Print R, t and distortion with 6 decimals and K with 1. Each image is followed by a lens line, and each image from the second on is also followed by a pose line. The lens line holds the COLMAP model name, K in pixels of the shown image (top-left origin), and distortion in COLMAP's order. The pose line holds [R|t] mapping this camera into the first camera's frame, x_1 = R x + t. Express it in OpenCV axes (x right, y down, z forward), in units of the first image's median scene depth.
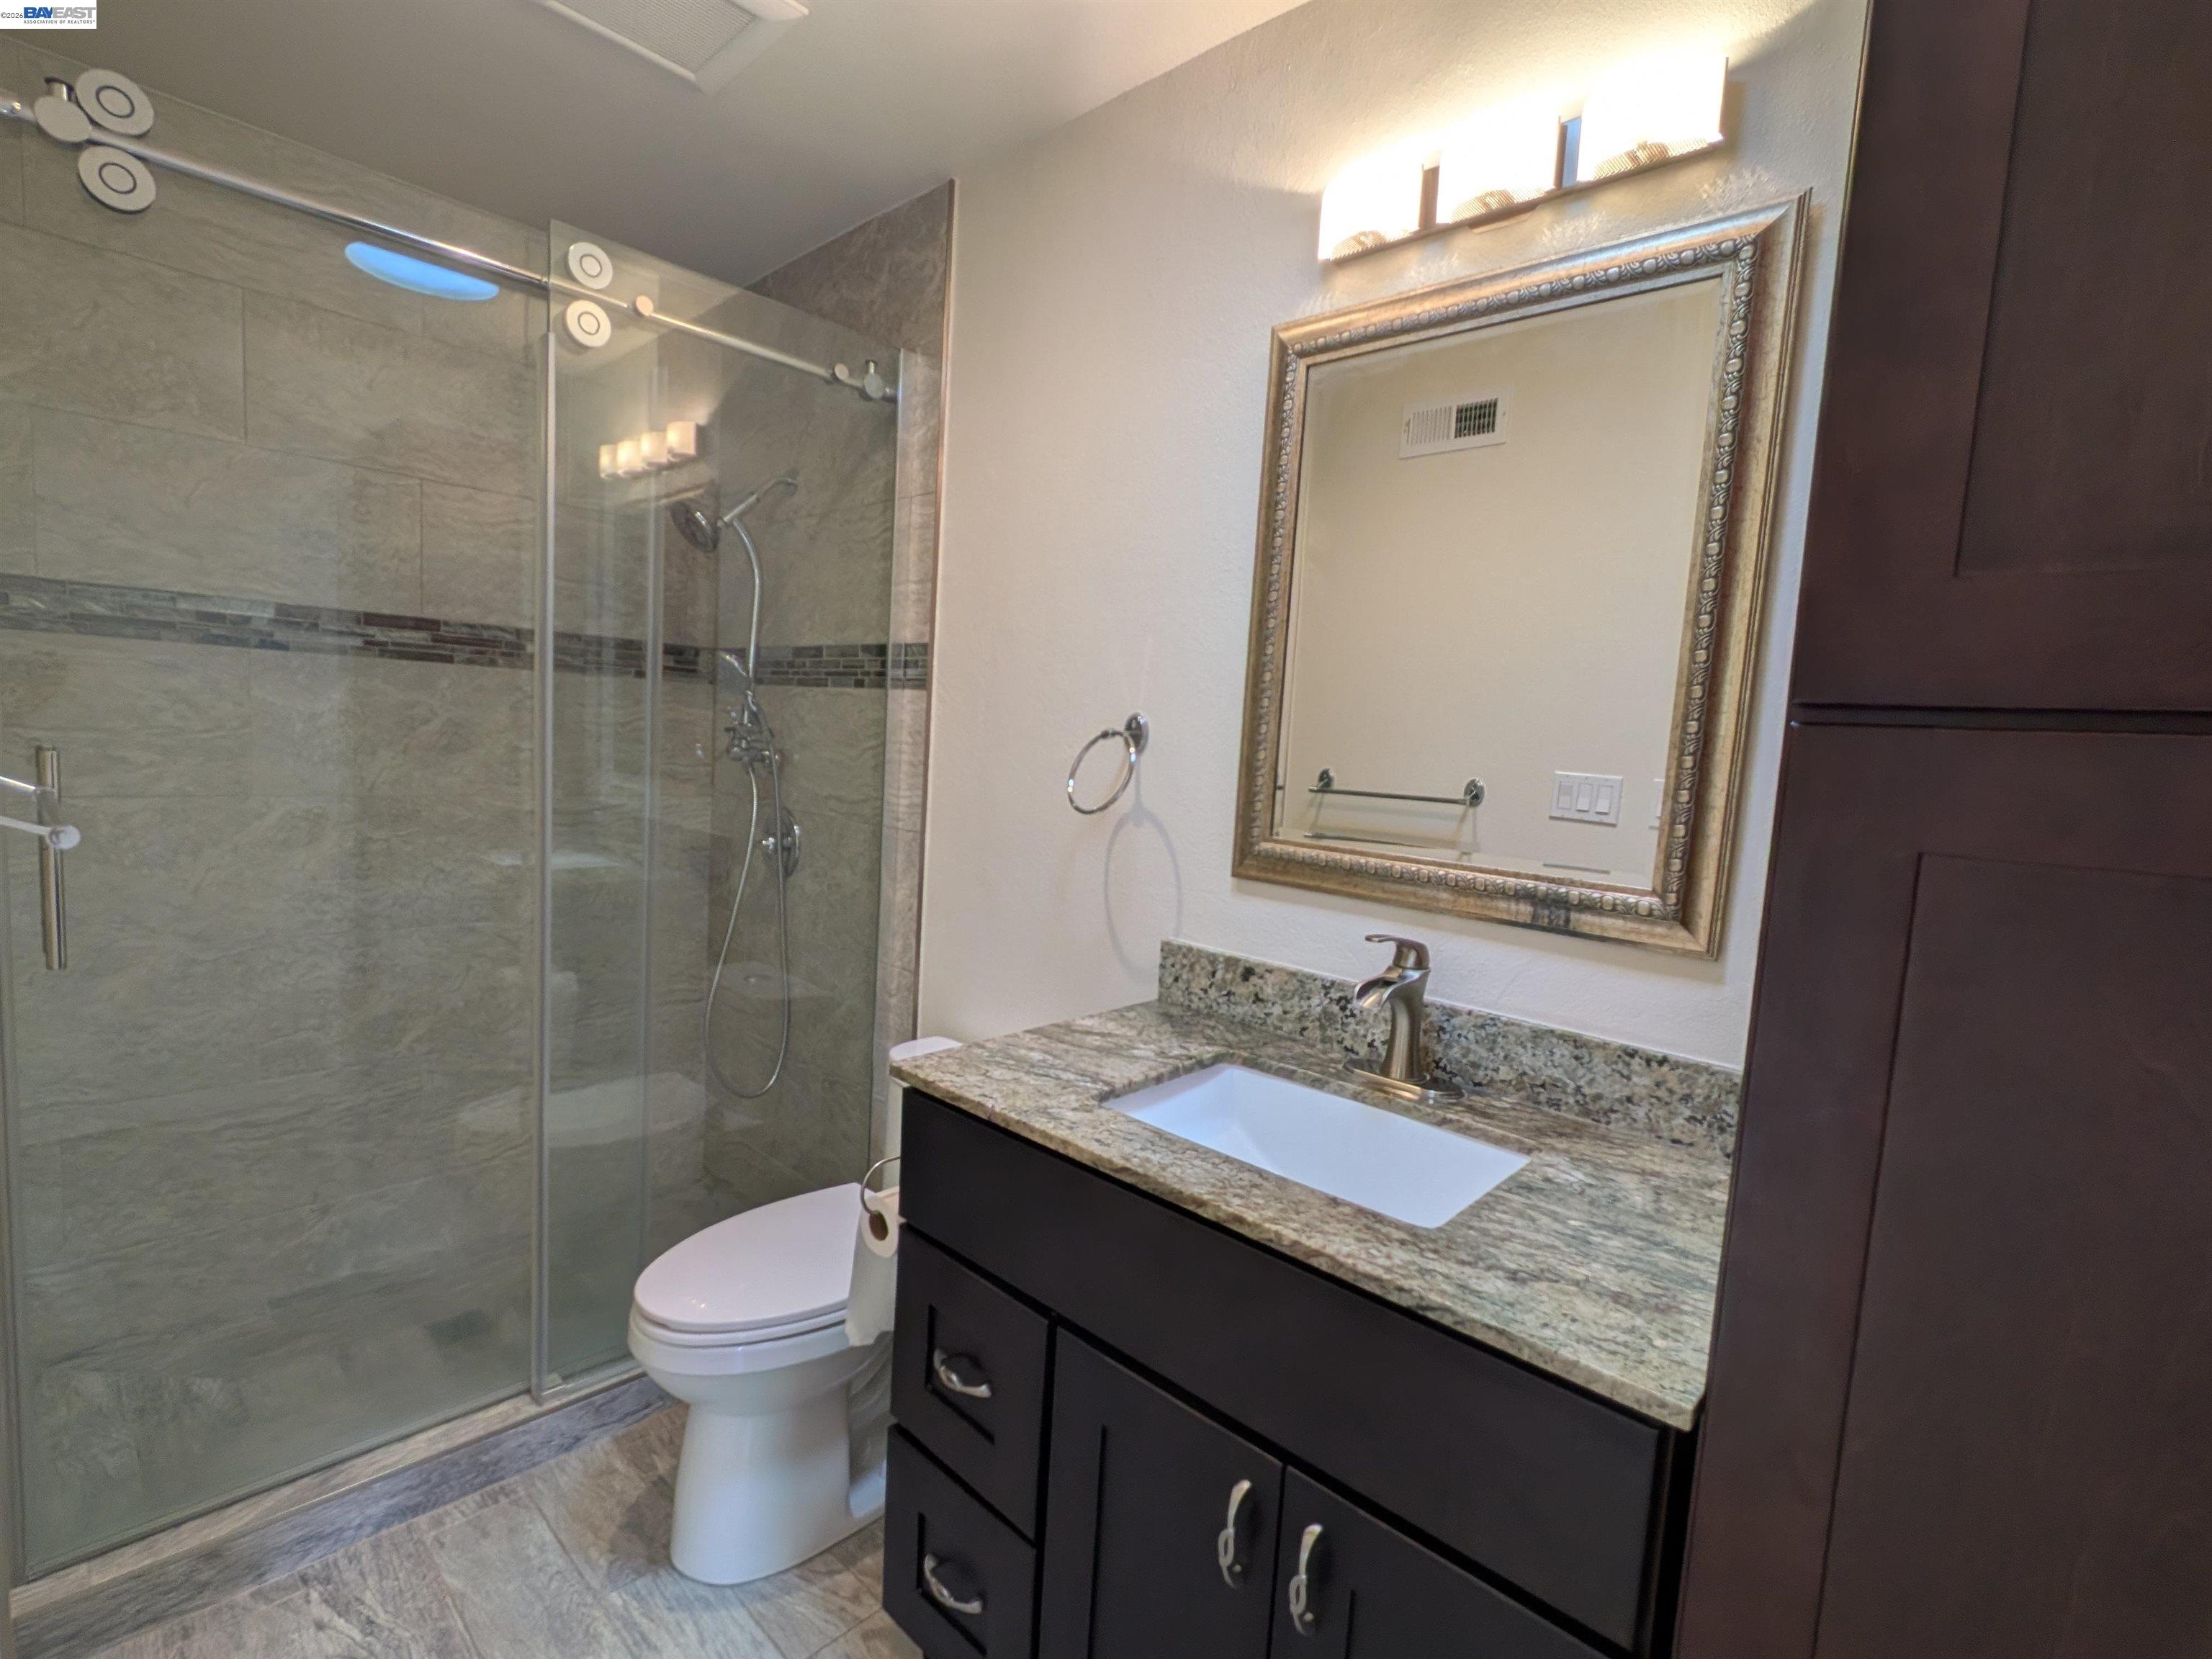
lens RADIAL K [[1039.5, 0, 1103.3], [0, 1039.5, 839.2], [0, 0, 1]] dist [0.001071, -0.000034]
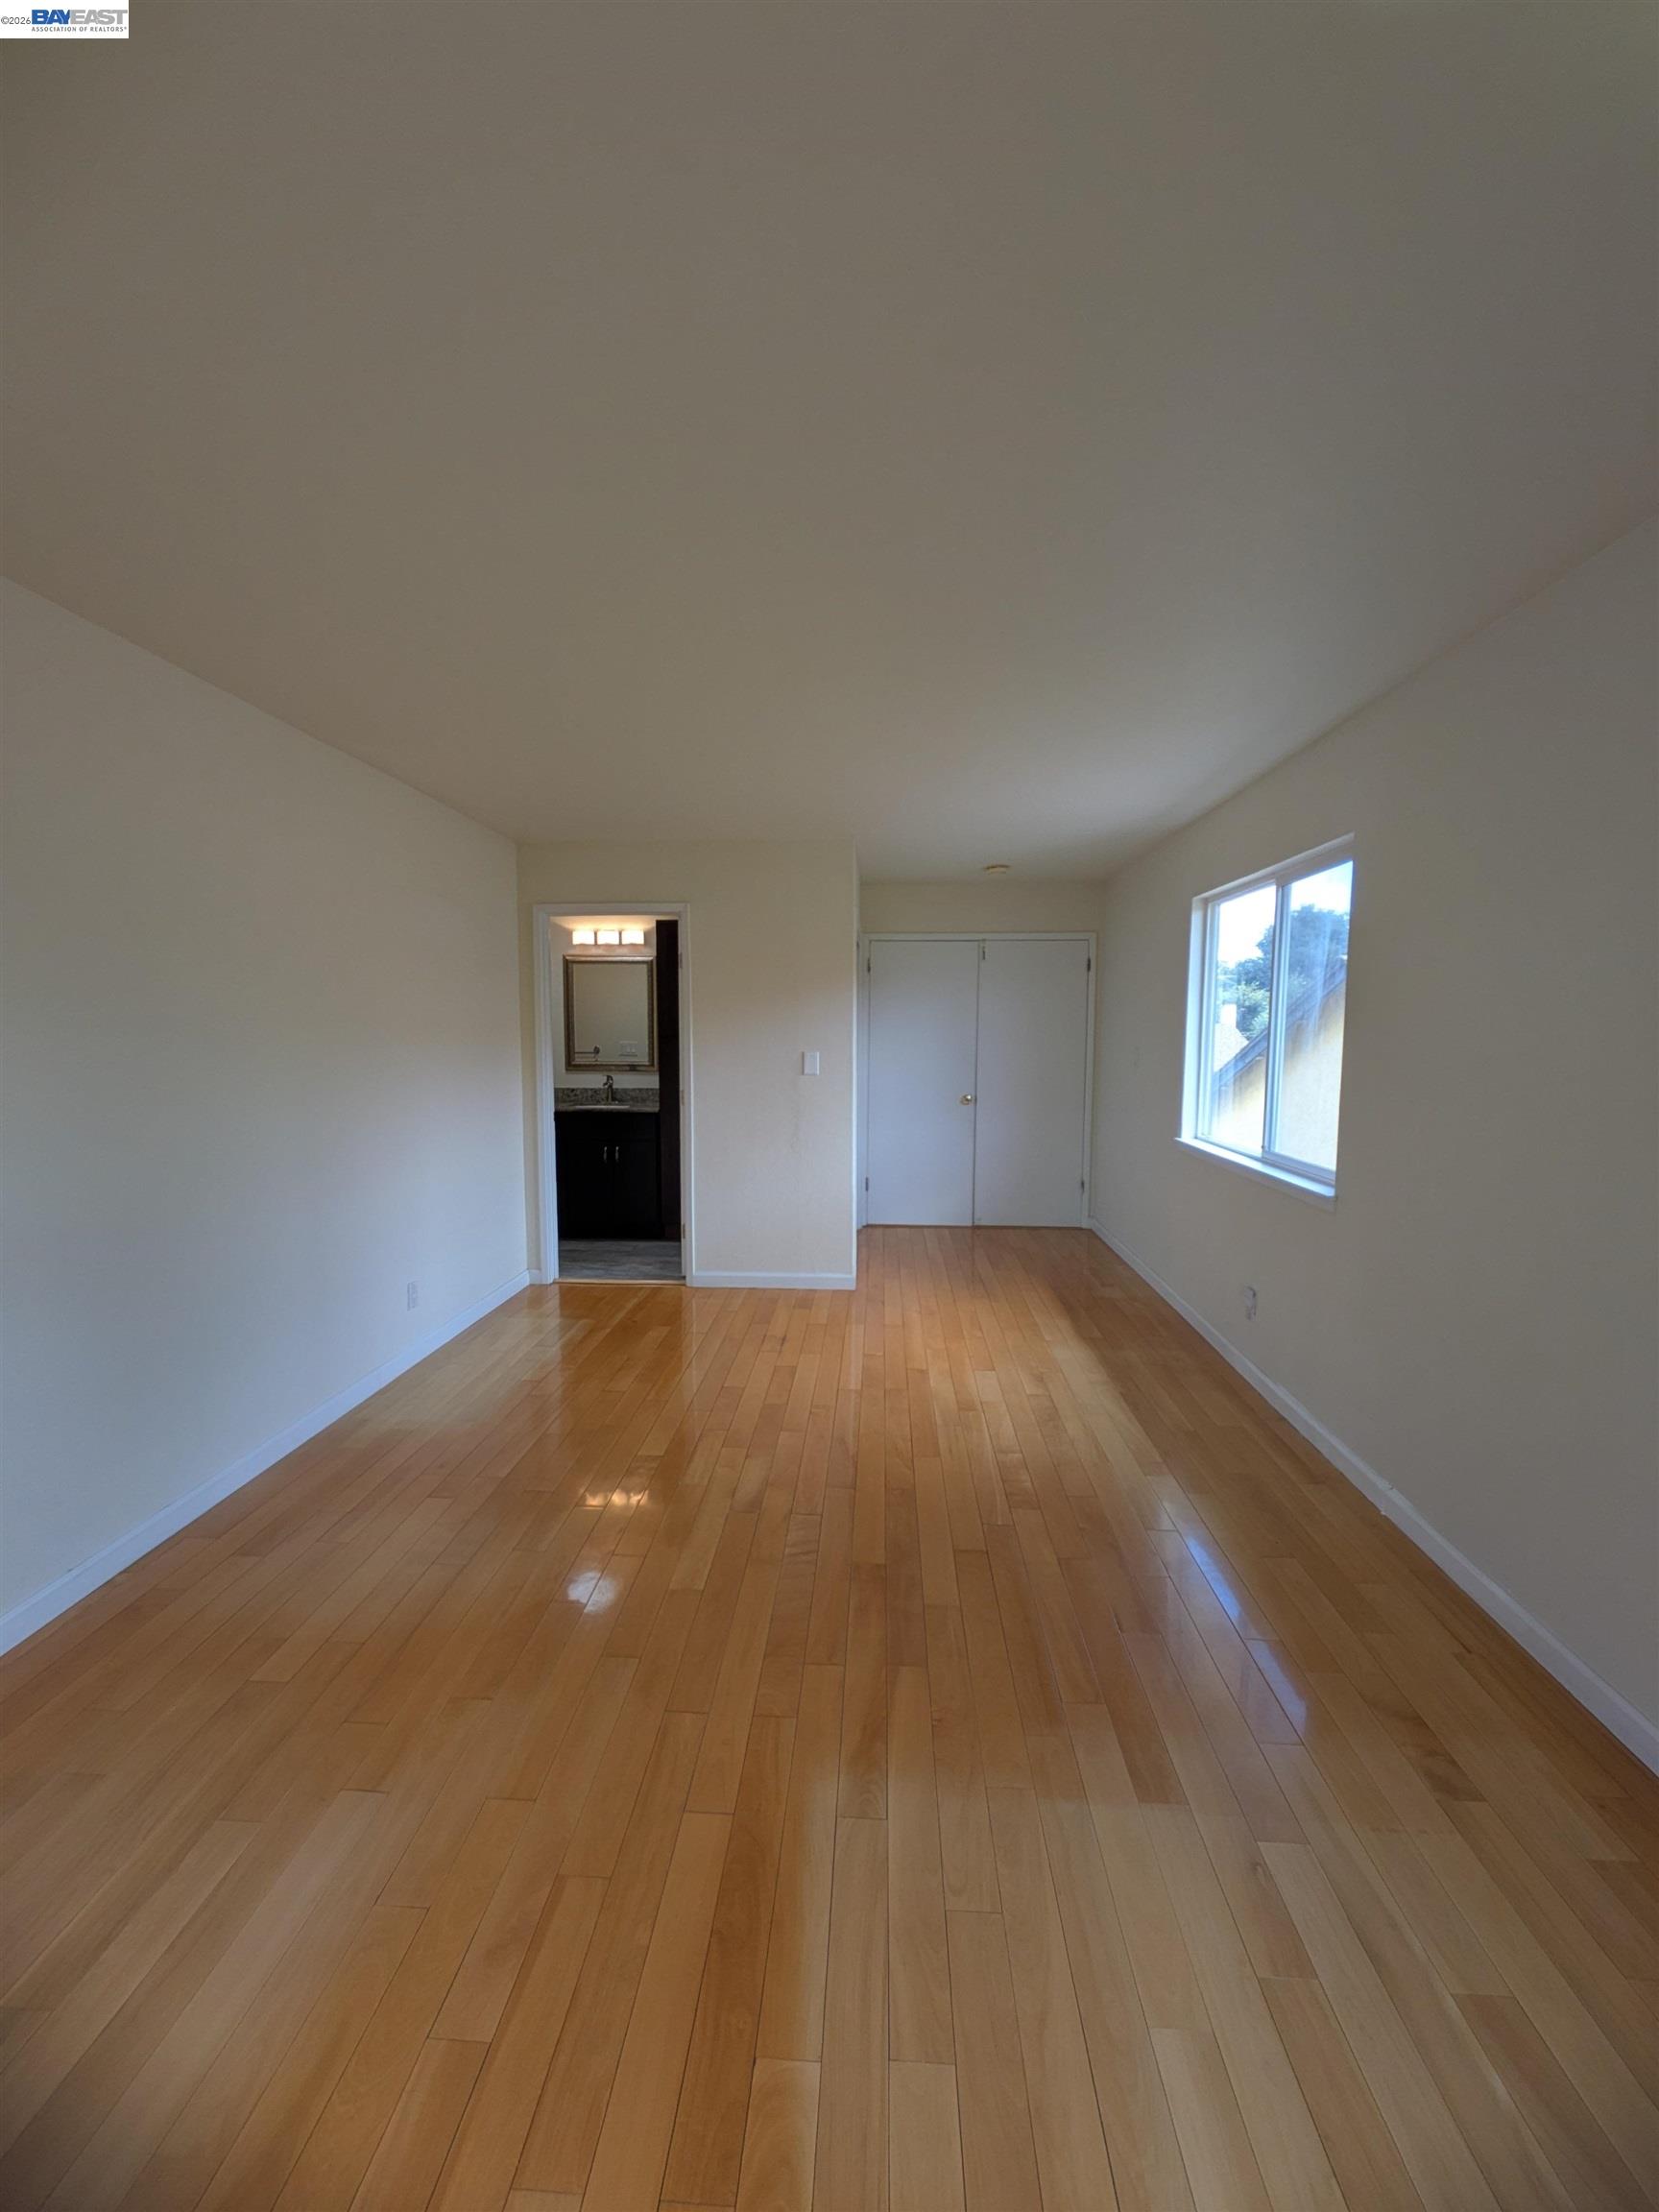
lens RADIAL K [[879.1, 0, 833.6], [0, 879.1, 1107.8], [0, 0, 1]] dist [0.001580, -0.003438]
pose [[0.761002, -0.115025, 0.638471, -1.823437], [0.102166, 0.993125, 0.057145, 0.118964], [-0.640654, 0.021743, 0.767522, -3.388391]]
